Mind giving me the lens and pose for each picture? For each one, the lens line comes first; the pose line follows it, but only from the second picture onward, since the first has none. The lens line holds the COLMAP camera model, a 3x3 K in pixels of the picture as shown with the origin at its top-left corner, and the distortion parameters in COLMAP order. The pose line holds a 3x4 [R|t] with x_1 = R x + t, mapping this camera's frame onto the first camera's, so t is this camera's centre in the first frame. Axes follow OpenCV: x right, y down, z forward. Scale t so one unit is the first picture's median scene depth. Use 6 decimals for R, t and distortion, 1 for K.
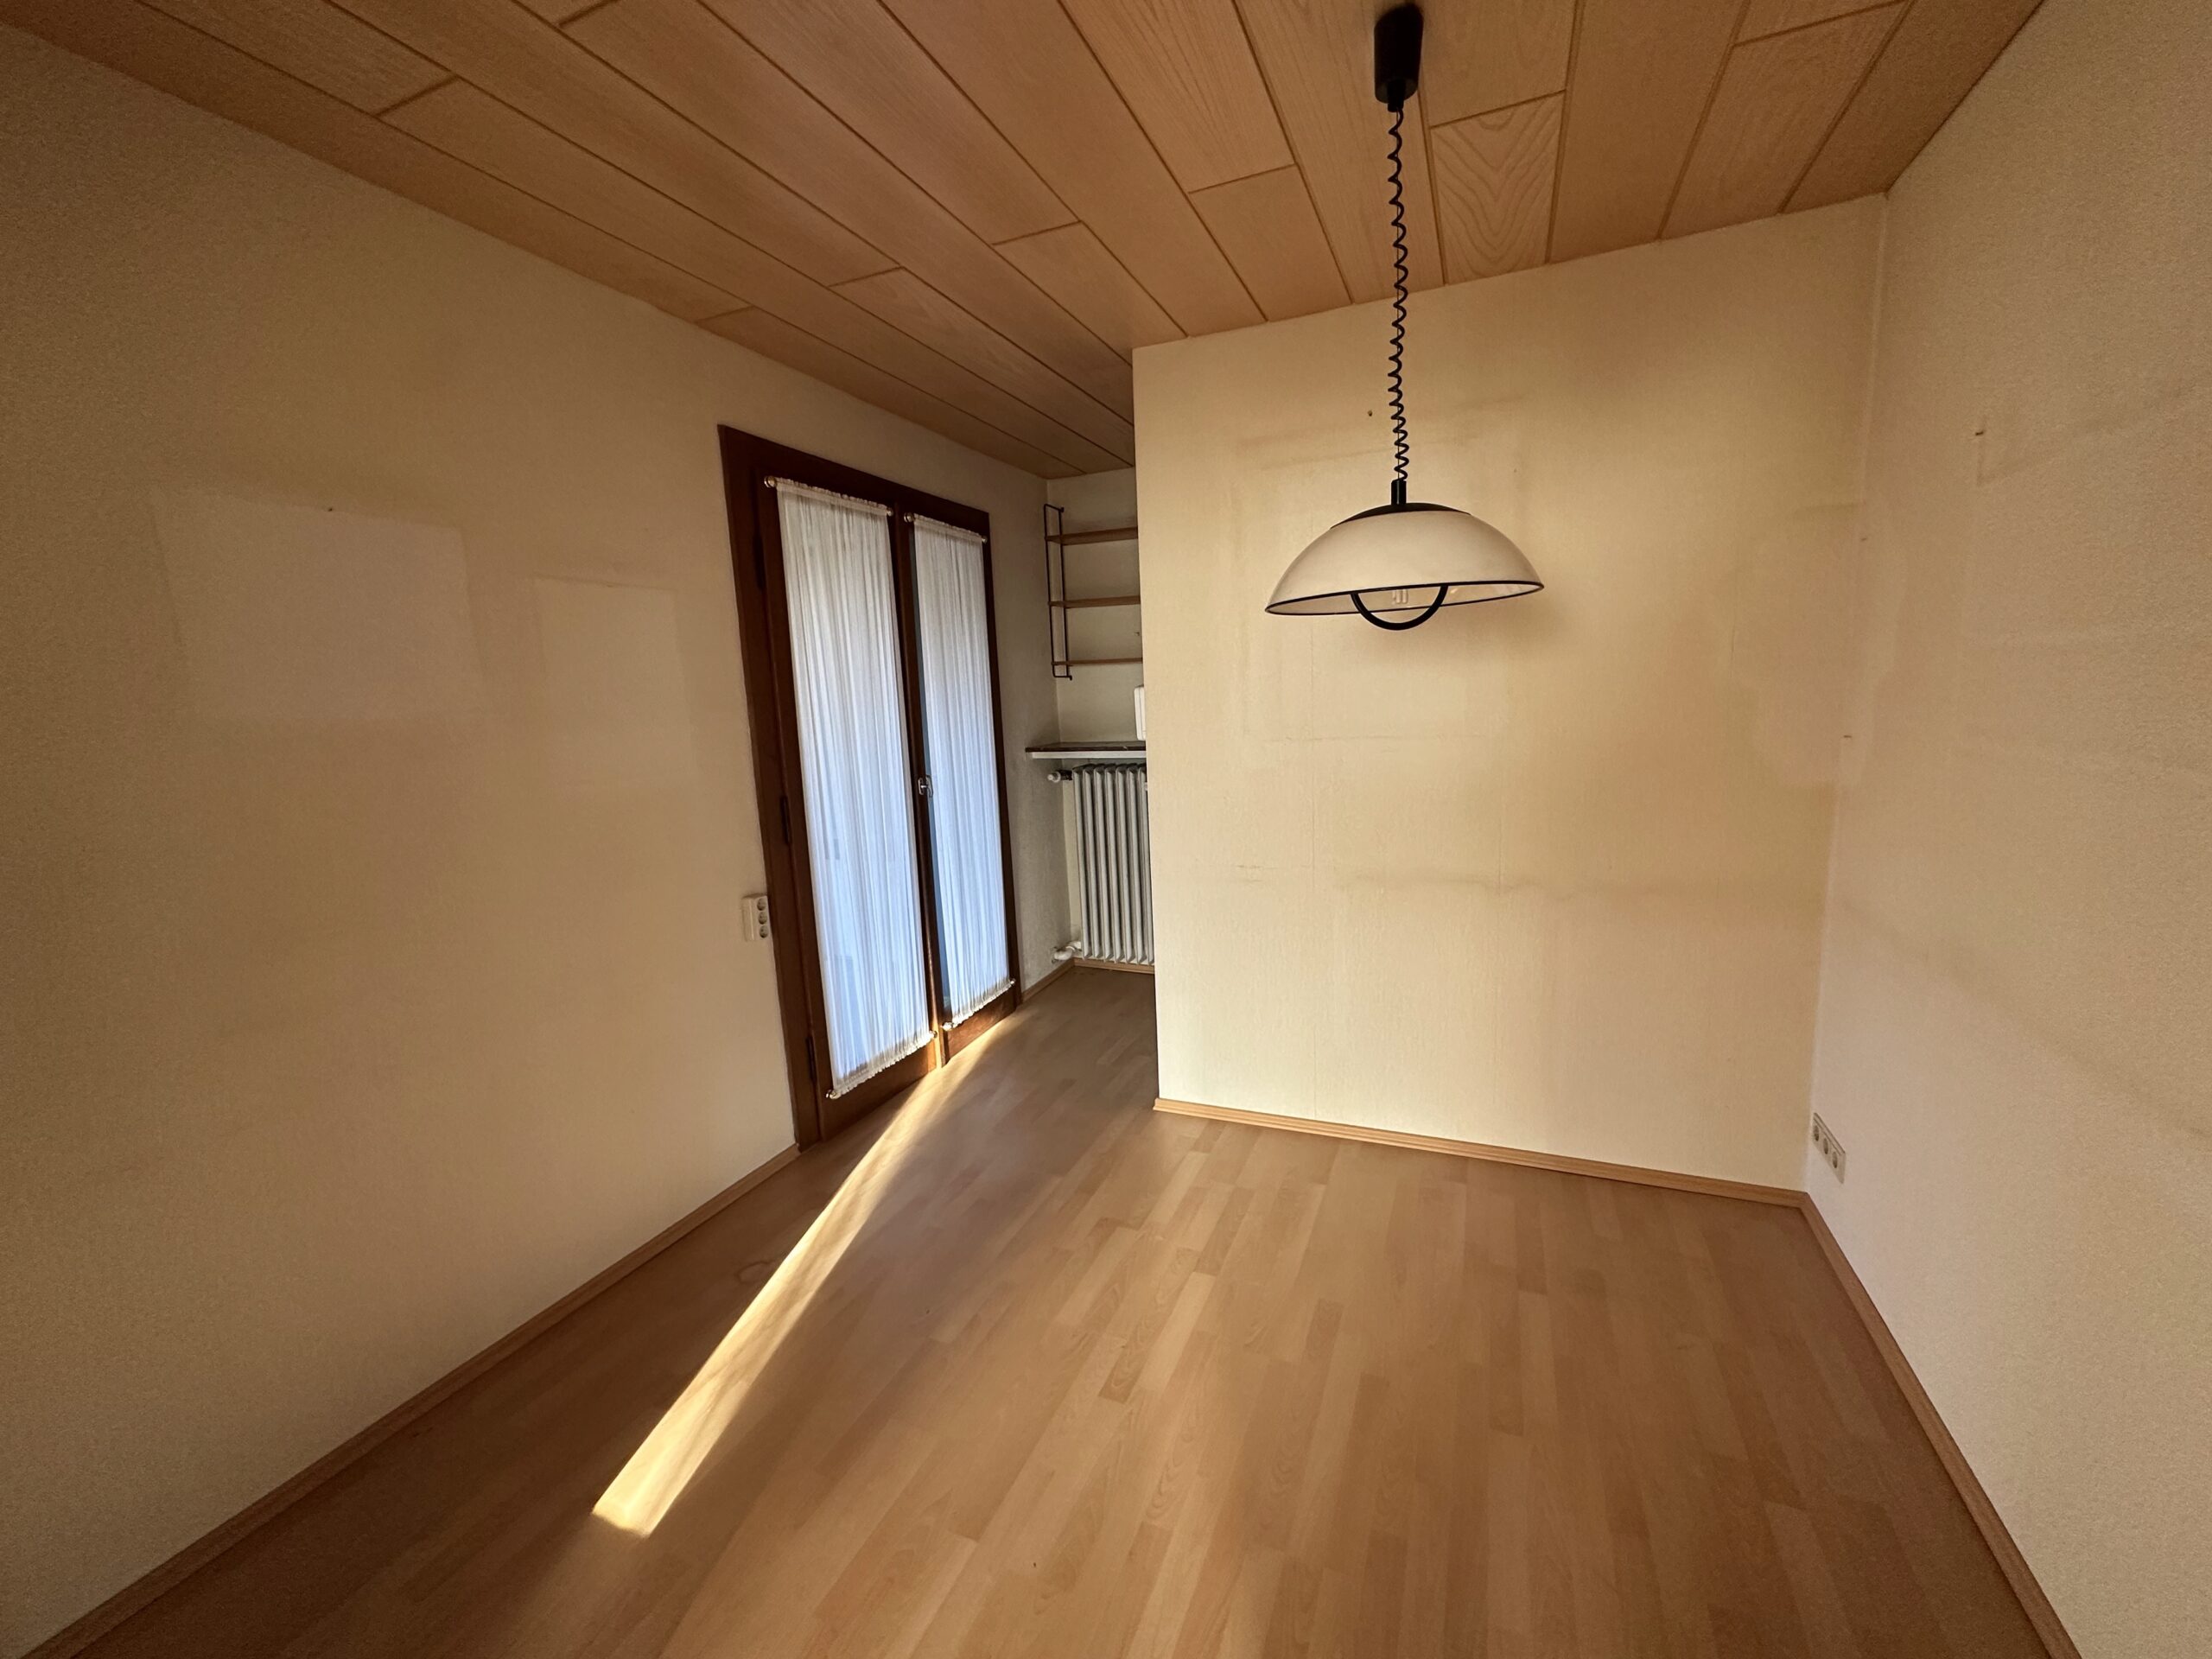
lens RADIAL K [[880.7, 0, 1108.2], [0, 880.7, 830.4], [0, 0, 1]] dist [-0.002289, -0.000243]
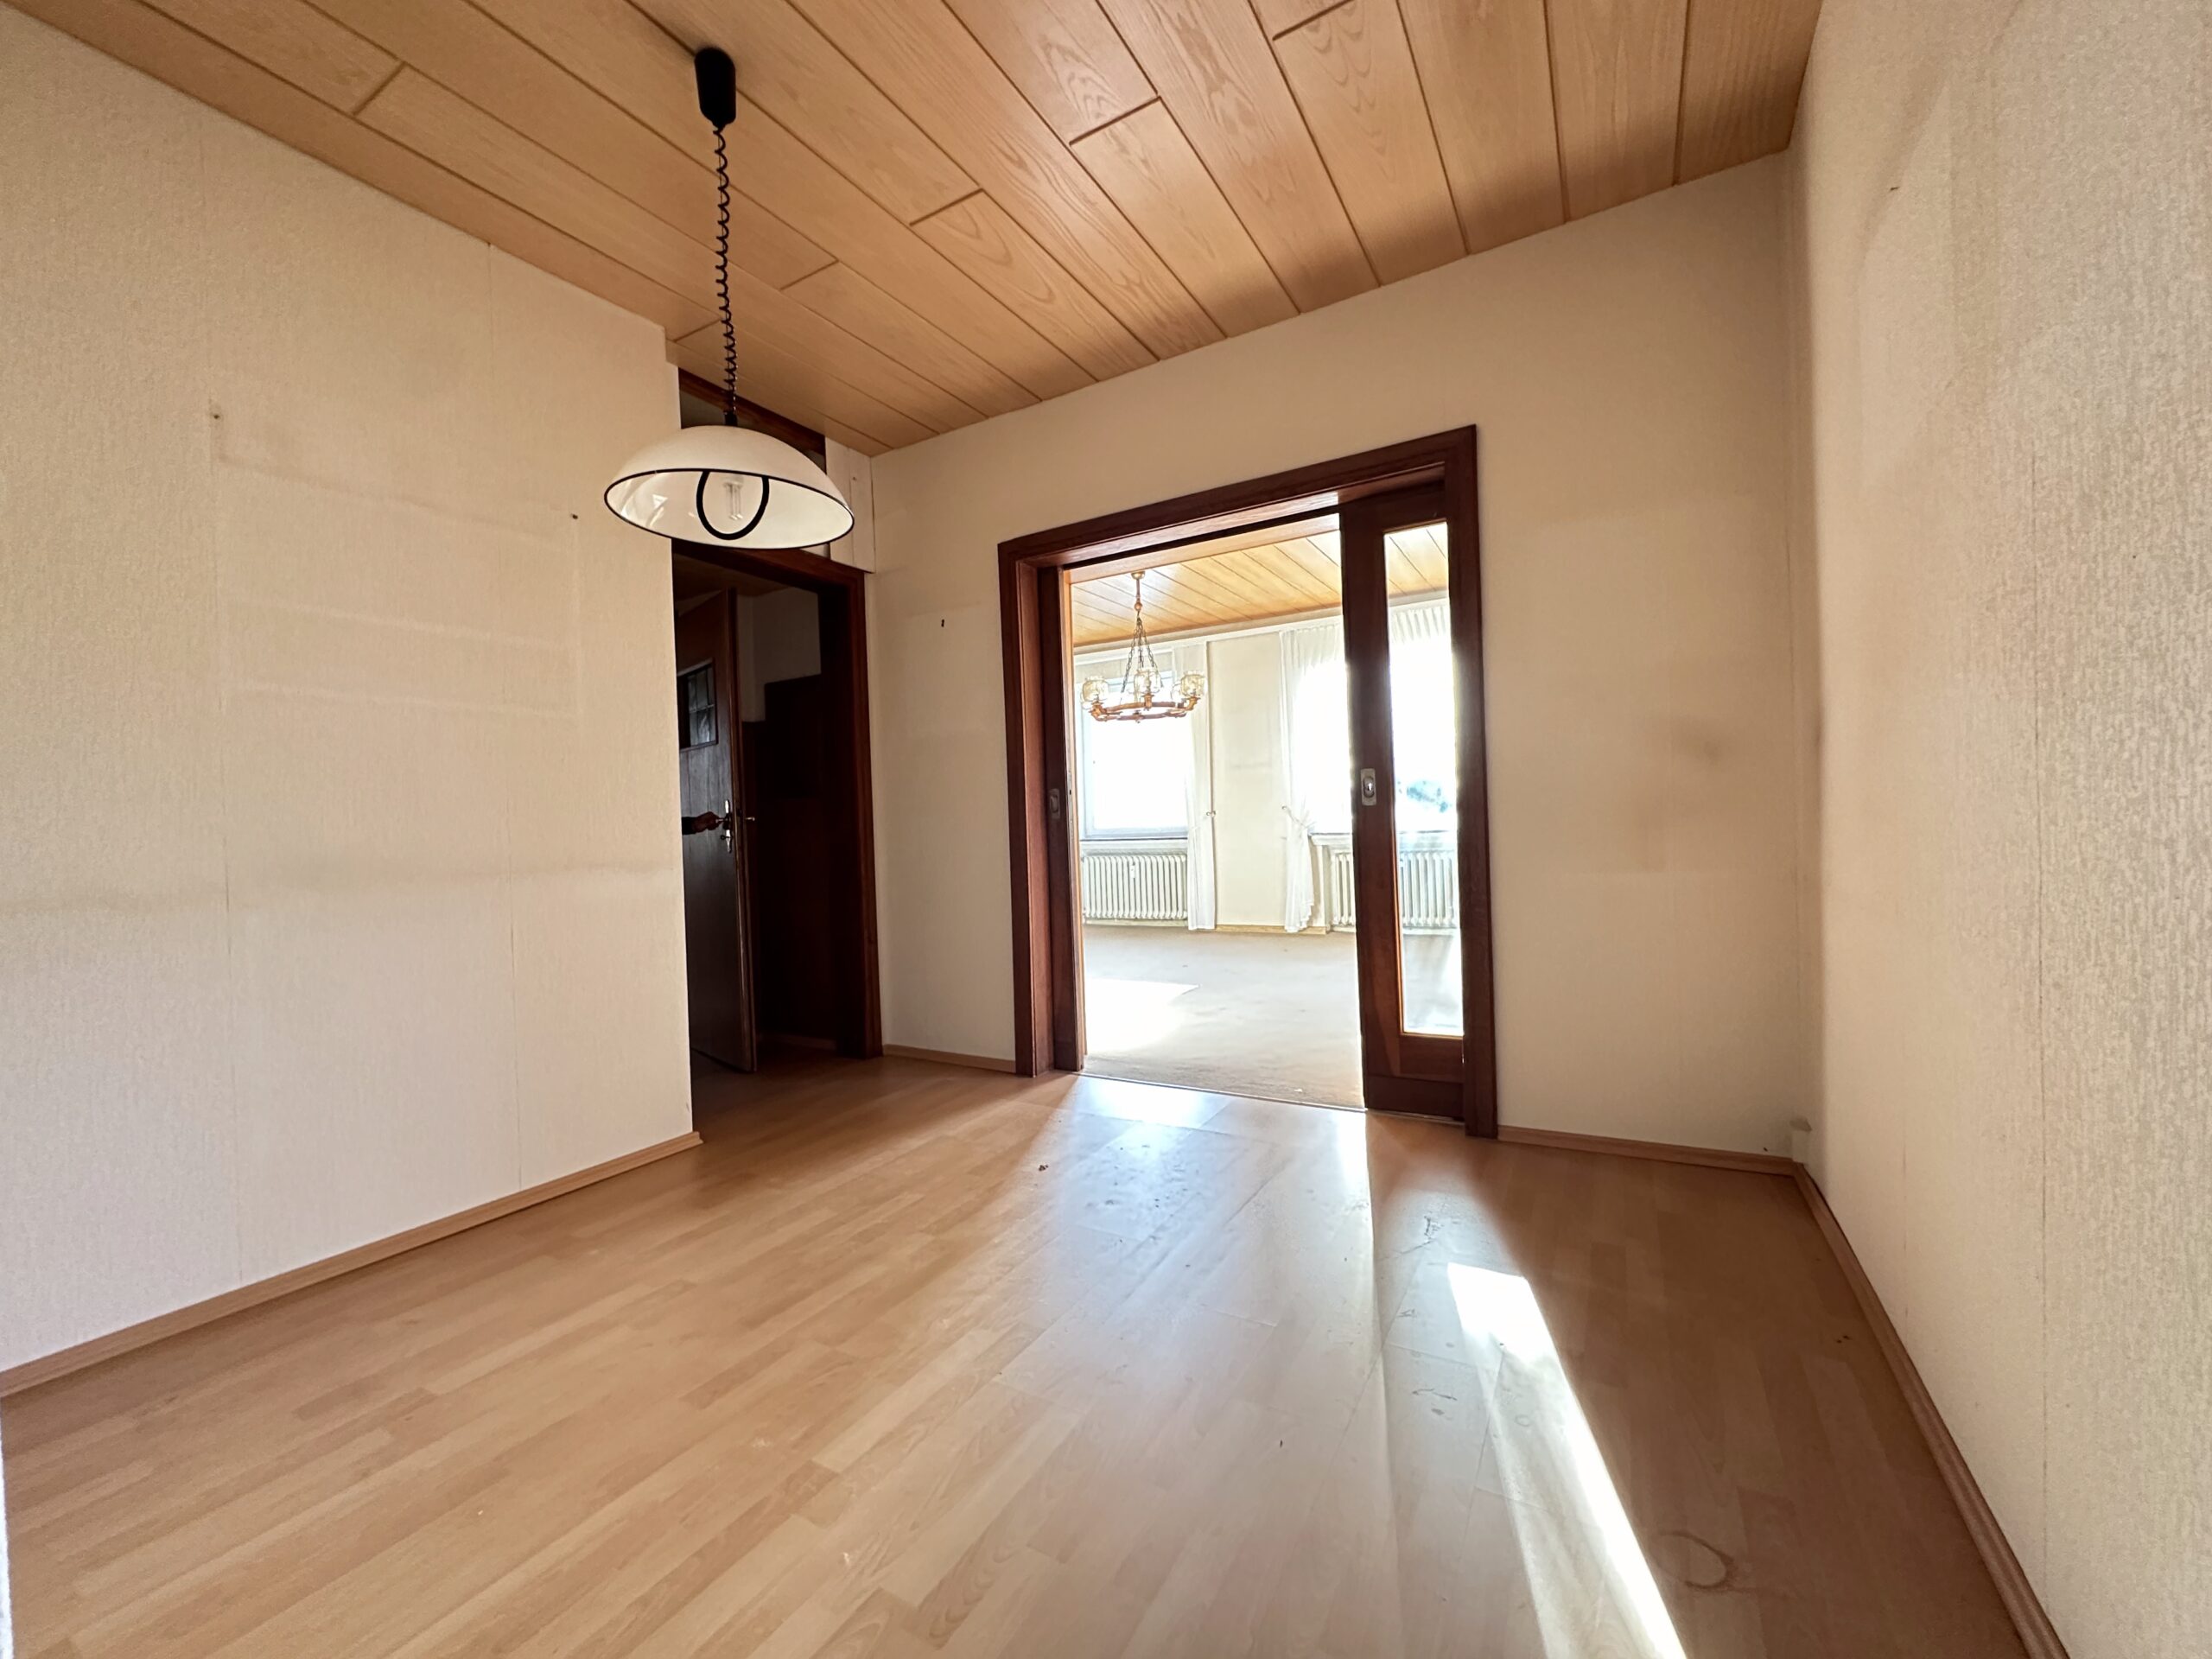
lens RADIAL K [[880.7, 0, 1107.3], [0, 880.7, 830.9], [0, 0, 1]] dist [-0.002289, -0.000243]
pose [[-0.988631, 0.076521, 0.129436, -0.201909], [0.097362, 0.981772, 0.163234, 0.008734], [-0.114586, 0.173980, -0.978060, 1.592678]]
